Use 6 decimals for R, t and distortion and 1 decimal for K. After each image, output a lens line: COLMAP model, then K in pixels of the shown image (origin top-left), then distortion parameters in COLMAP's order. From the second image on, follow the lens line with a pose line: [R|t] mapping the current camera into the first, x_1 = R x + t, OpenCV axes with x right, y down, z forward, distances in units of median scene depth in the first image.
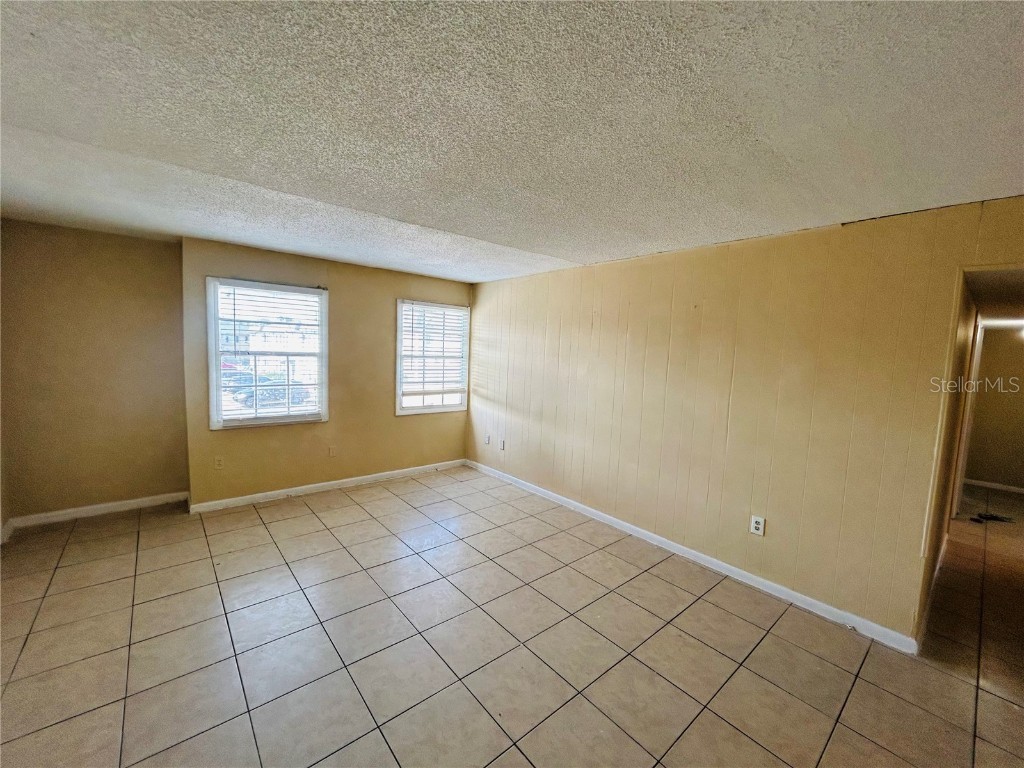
lens RADIAL K [[416.2, 0, 512.0], [0, 416.2, 384.0], [0, 0, 1]] dist [-0.000465, -0.000083]
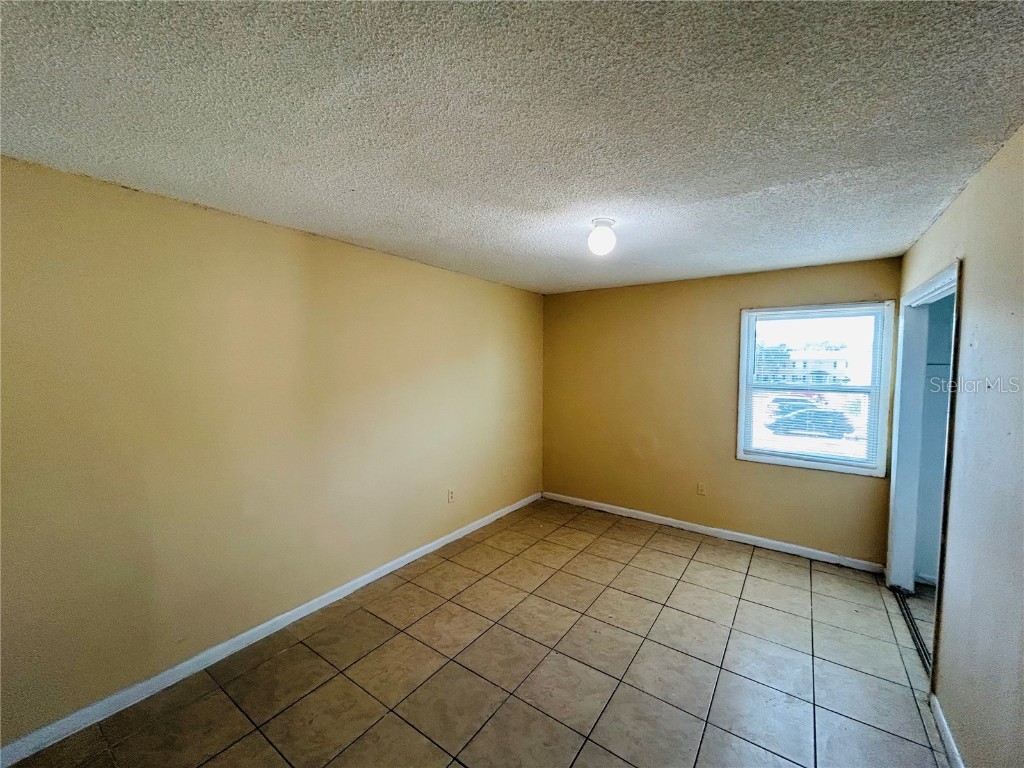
lens RADIAL K [[416.2, 0, 512.0], [0, 416.2, 384.0], [0, 0, 1]] dist [-0.000465, -0.000083]
pose [[0.254145, 0.018288, -0.966993, 0.334419], [-0.076401, 0.997076, -0.001223, -0.028100], [0.964144, 0.074190, 0.254799, 0.364069]]
